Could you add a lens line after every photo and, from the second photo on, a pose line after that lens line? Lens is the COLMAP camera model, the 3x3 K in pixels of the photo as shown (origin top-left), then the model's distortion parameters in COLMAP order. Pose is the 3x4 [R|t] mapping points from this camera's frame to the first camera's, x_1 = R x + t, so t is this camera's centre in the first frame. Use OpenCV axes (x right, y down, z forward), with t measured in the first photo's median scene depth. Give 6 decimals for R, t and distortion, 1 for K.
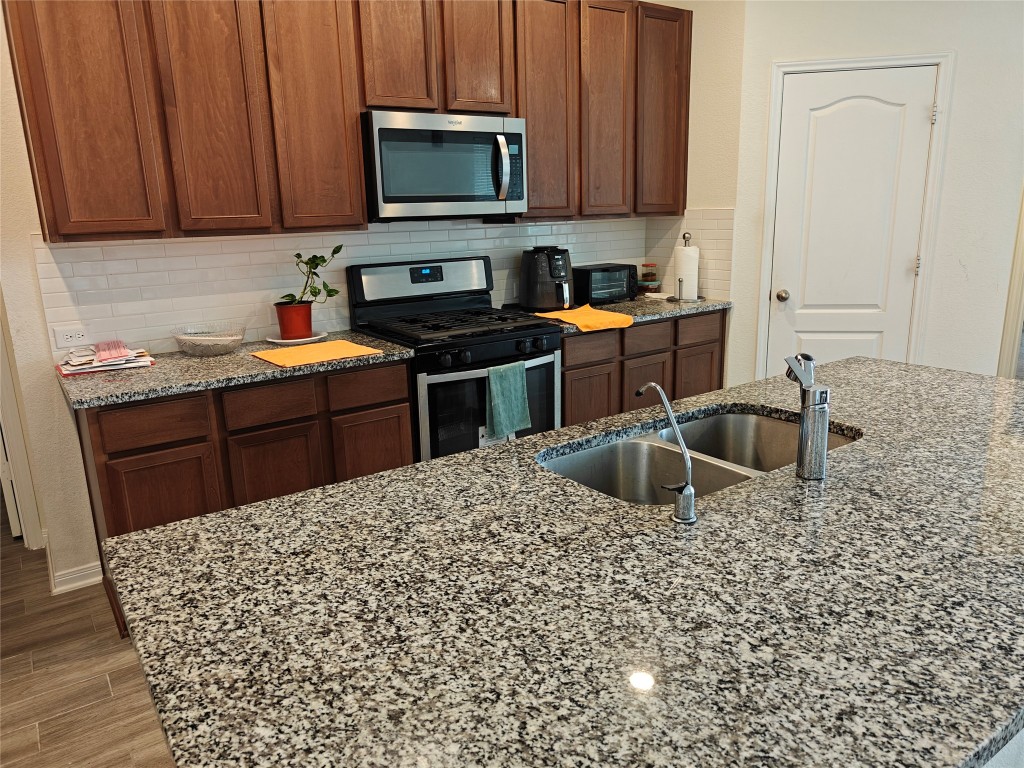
lens RADIAL K [[727.2, 0, 518.2], [0, 727.2, 385.1], [0, 0, 1]] dist [0.012774, -0.009832]
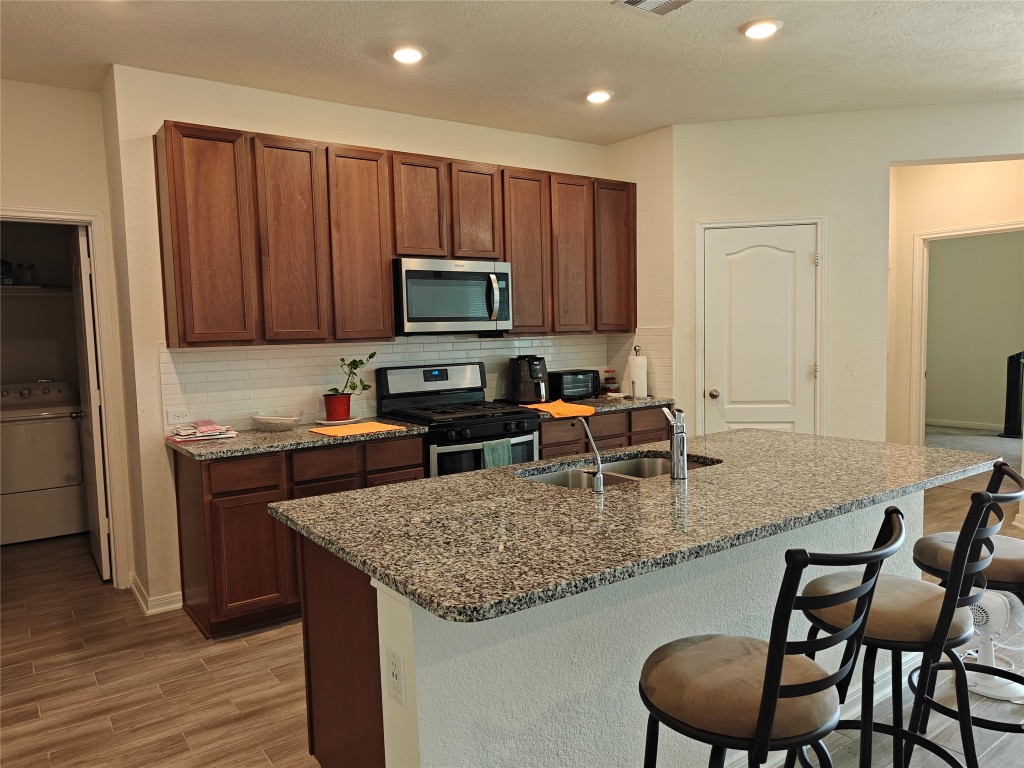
lens RADIAL K [[727.2, 0, 518.2], [0, 727.2, 385.1], [0, 0, 1]] dist [0.012774, -0.009832]
pose [[0.999893, -0.000166, 0.014628, 0.003987], [0.002565, 0.986441, -0.164098, 0.090925], [-0.014403, 0.164118, 0.986336, -0.328180]]
